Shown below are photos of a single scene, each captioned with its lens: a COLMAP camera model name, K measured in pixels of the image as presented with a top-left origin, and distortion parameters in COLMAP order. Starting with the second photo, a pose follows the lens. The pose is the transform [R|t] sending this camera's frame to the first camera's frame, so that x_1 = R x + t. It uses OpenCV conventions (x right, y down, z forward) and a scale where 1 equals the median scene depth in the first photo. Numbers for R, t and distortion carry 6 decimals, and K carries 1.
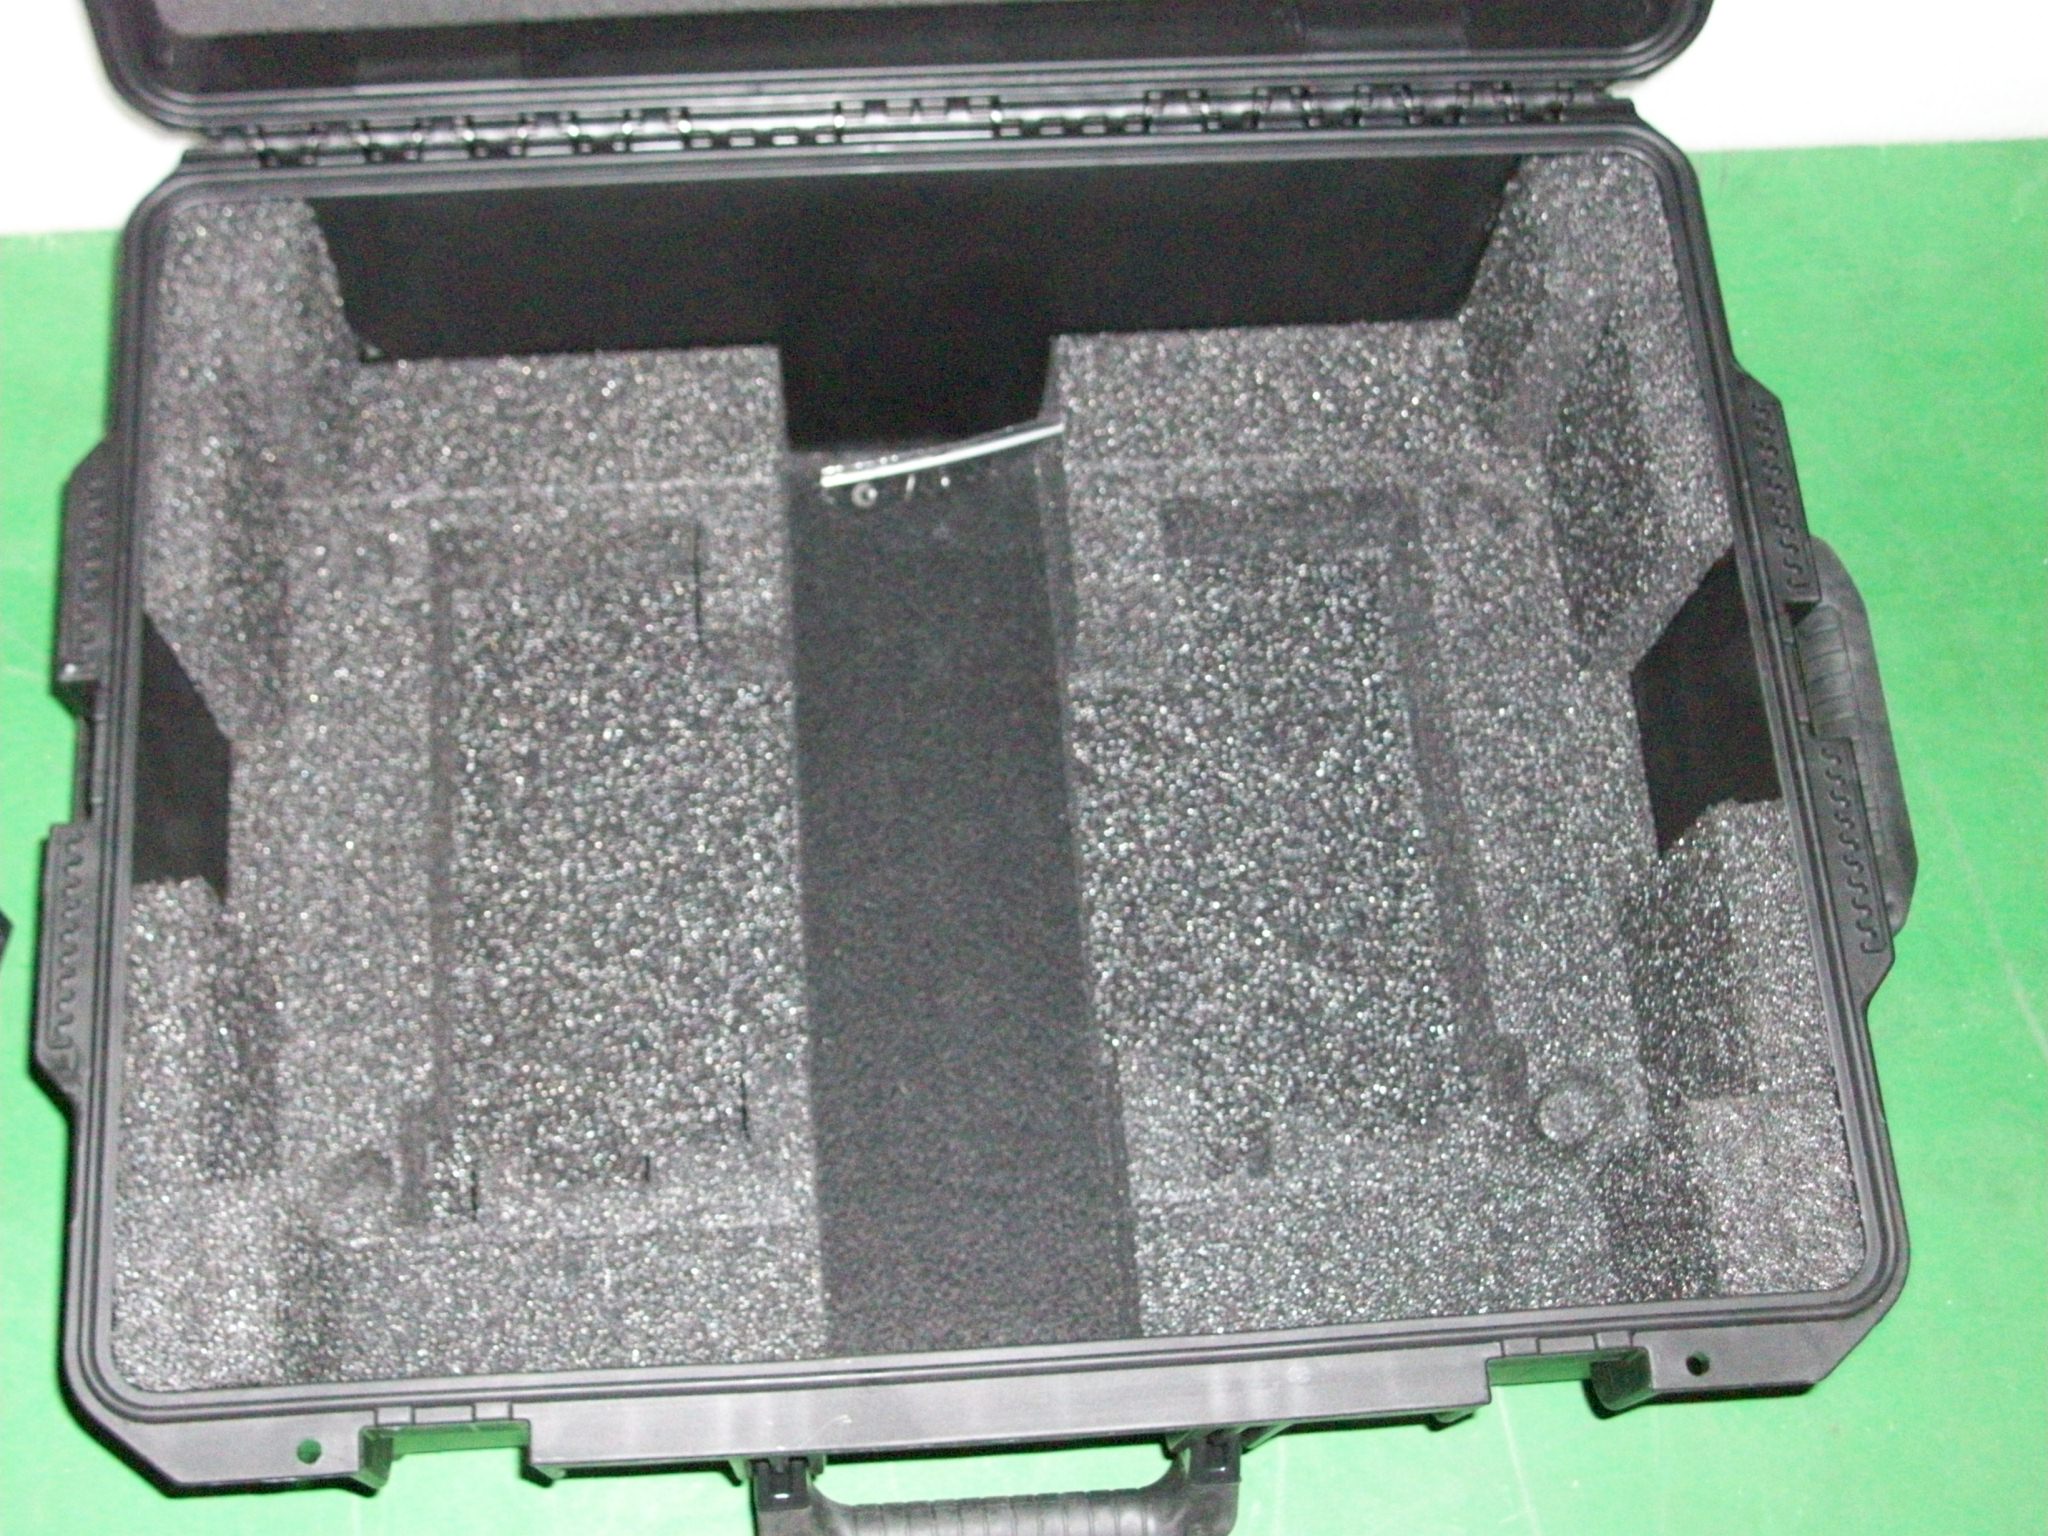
lens RADIAL K [[2597.9, 0, 1024.0], [0, 2597.9, 768.0], [0, 0, 1]] dist [-0.095391, -0.000317]
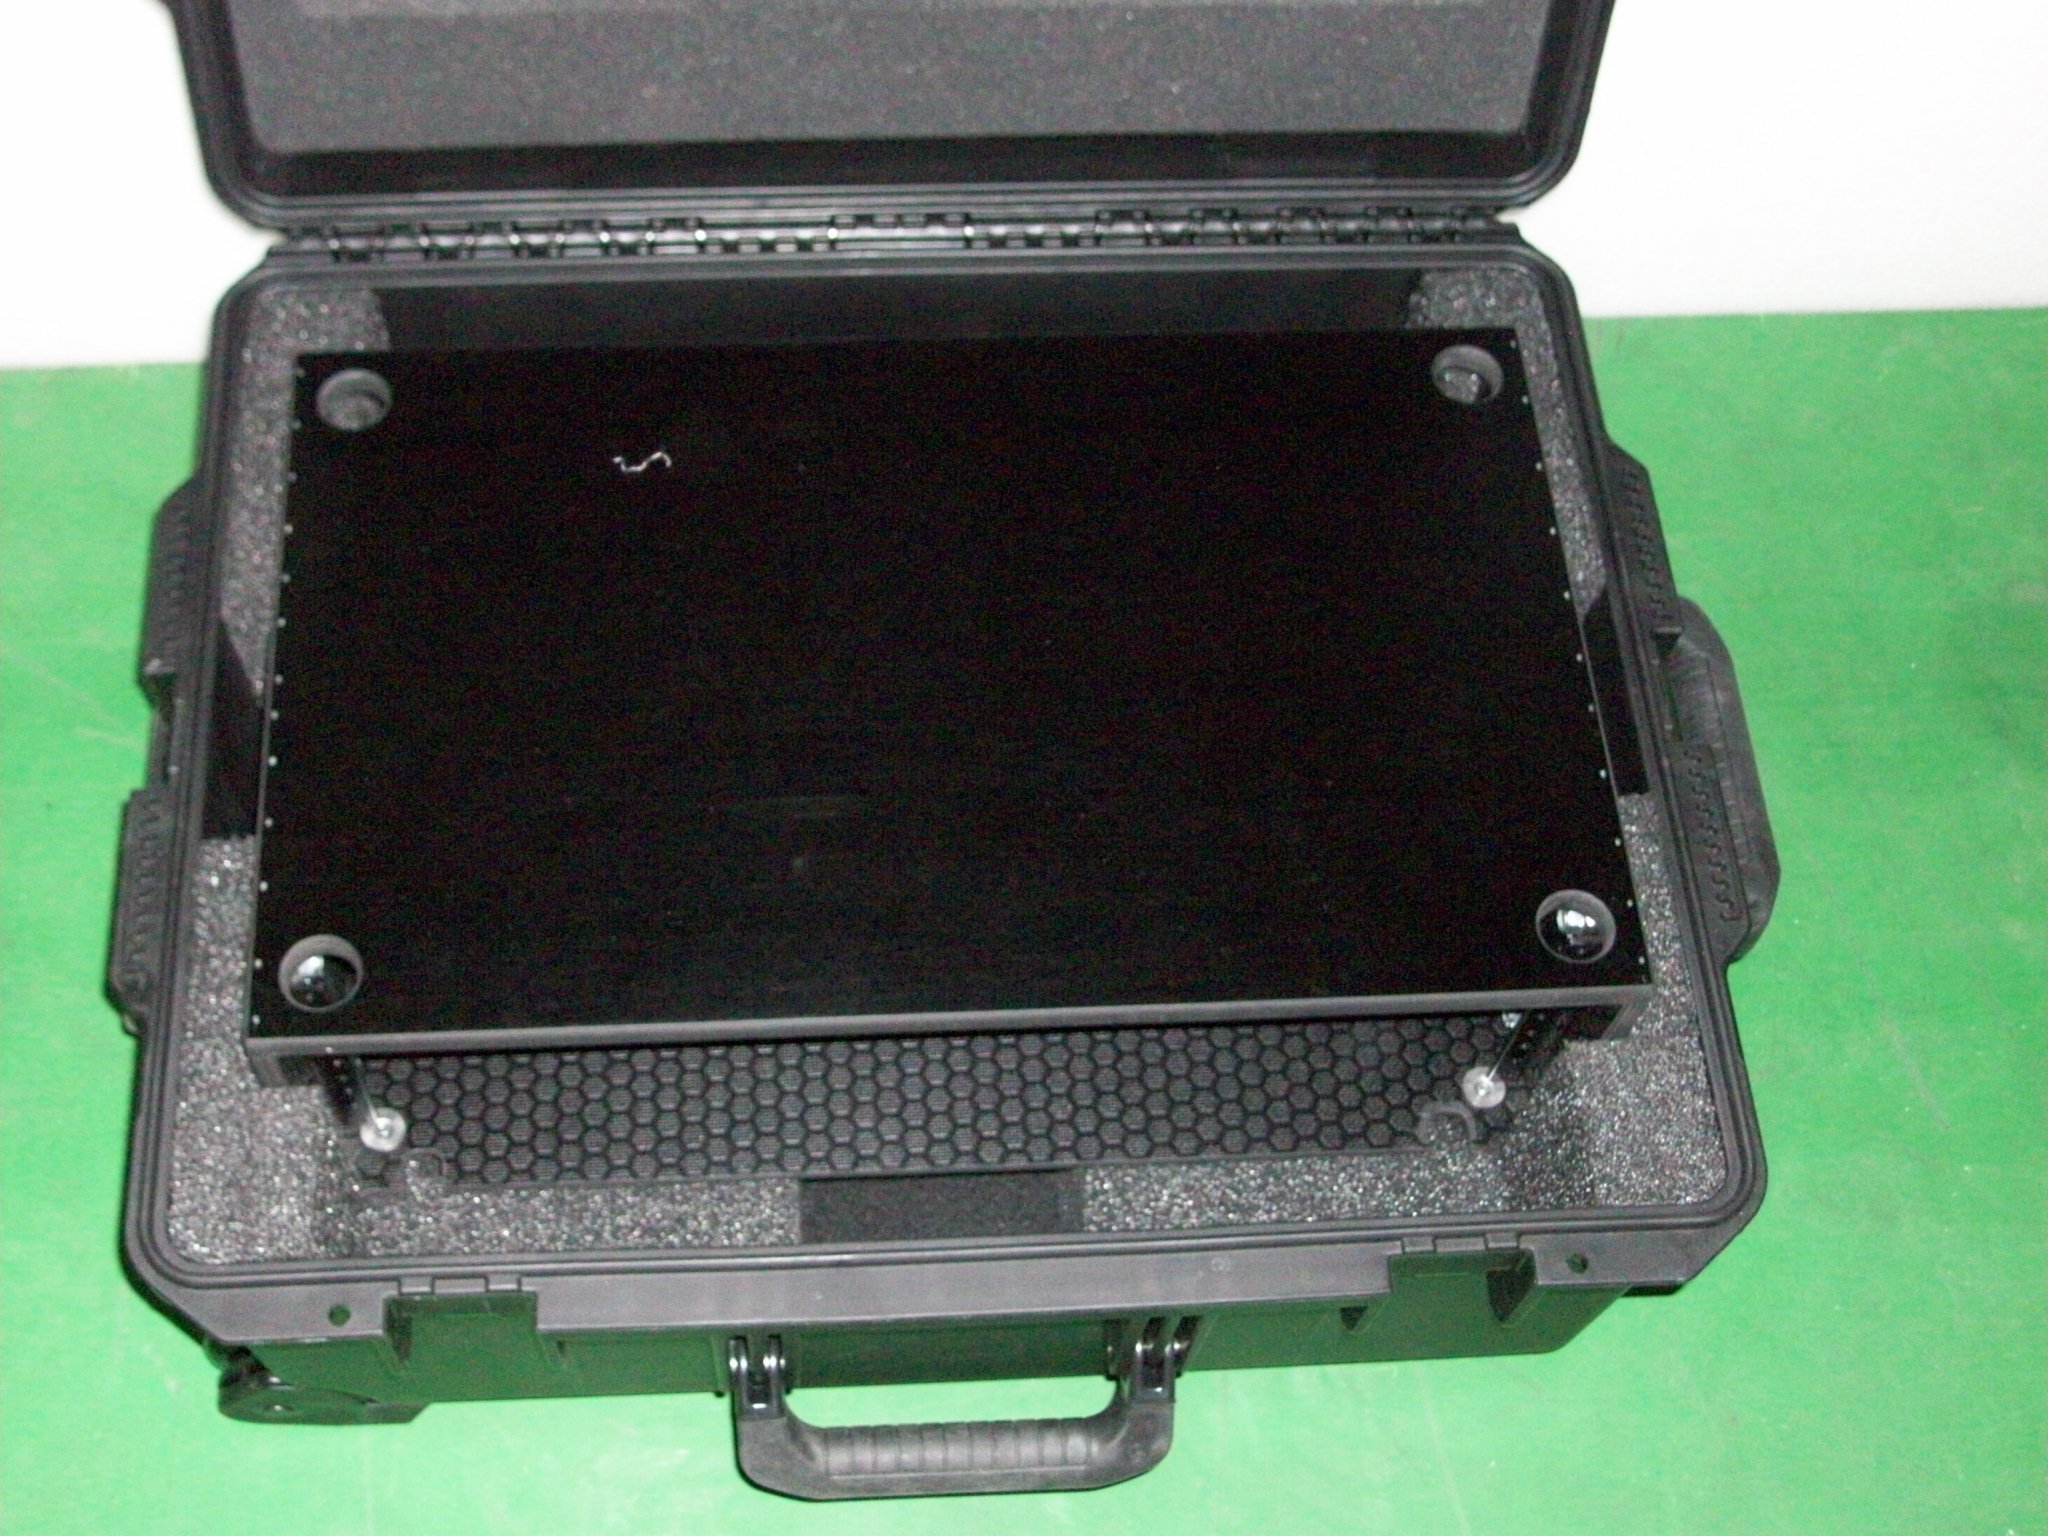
lens RADIAL K [[2597.9, 0, 1024.0], [0, 2597.9, 768.0], [0, 0, 1]] dist [-0.095391, -0.000317]
pose [[0.999967, 0.007924, 0.002032, 0.014221], [-0.007575, 0.990709, -0.135786, 0.148663], [-0.003089, 0.135766, 0.990736, -0.124175]]
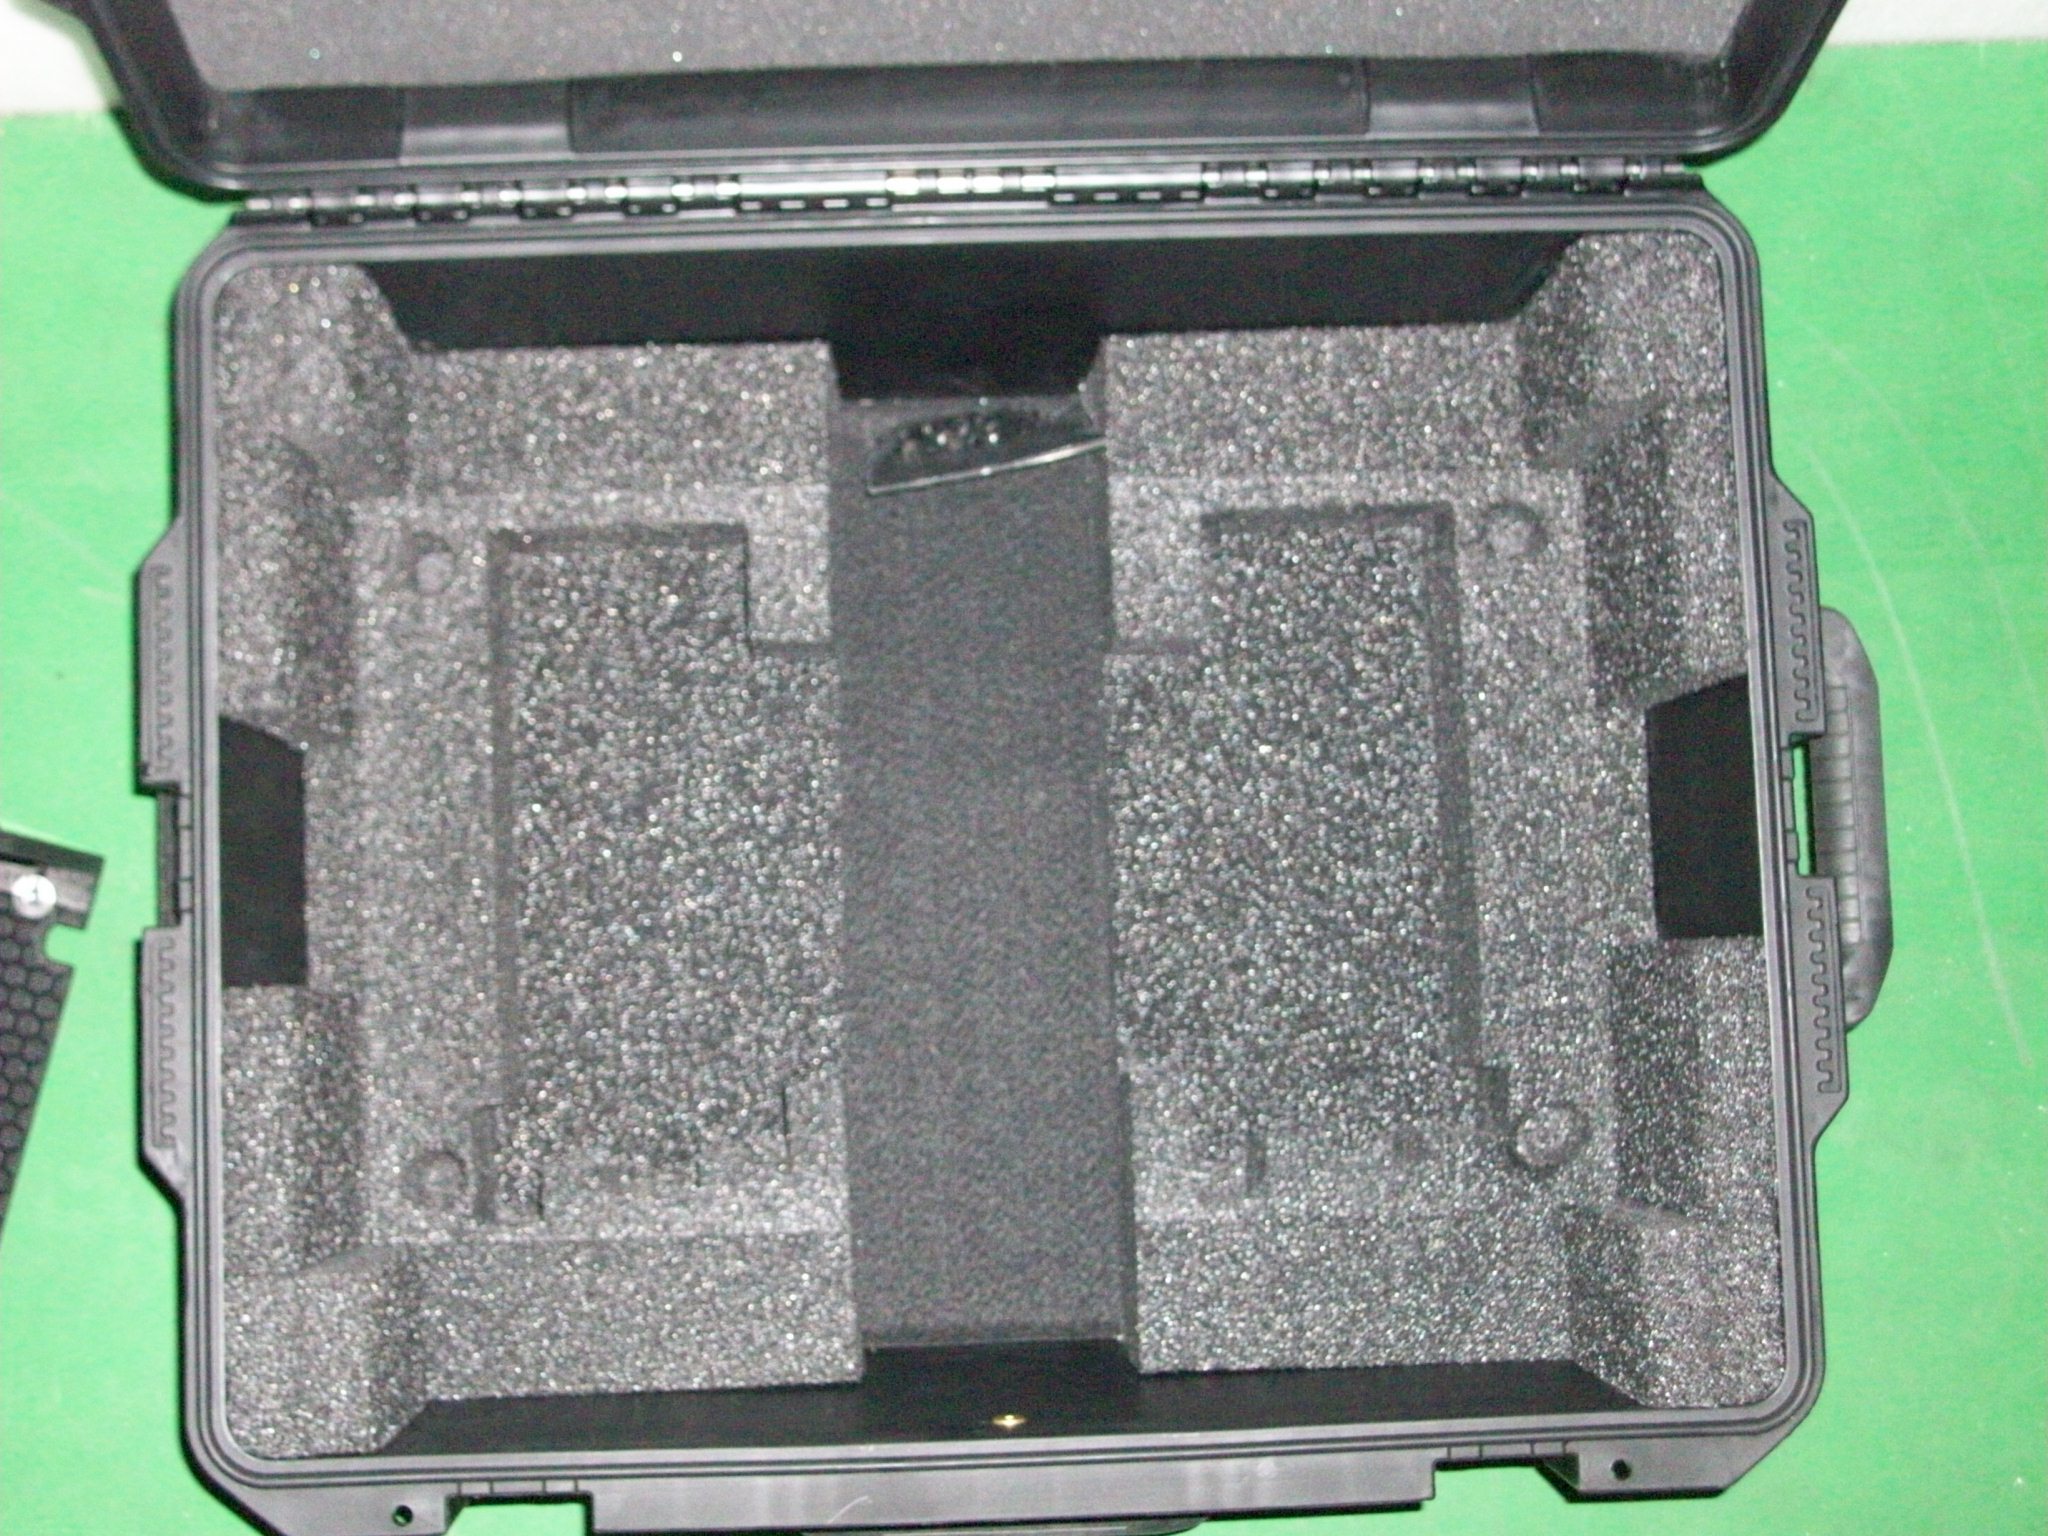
lens RADIAL K [[2597.9, 0, 1024.0], [0, 2597.9, 768.0], [0, 0, 1]] dist [-0.095391, -0.000317]
pose [[0.999005, 0.040533, -0.018603, 0.006694], [-0.033796, 0.960199, 0.277265, -0.318364], [0.029101, -0.276360, 0.960613, -0.007074]]
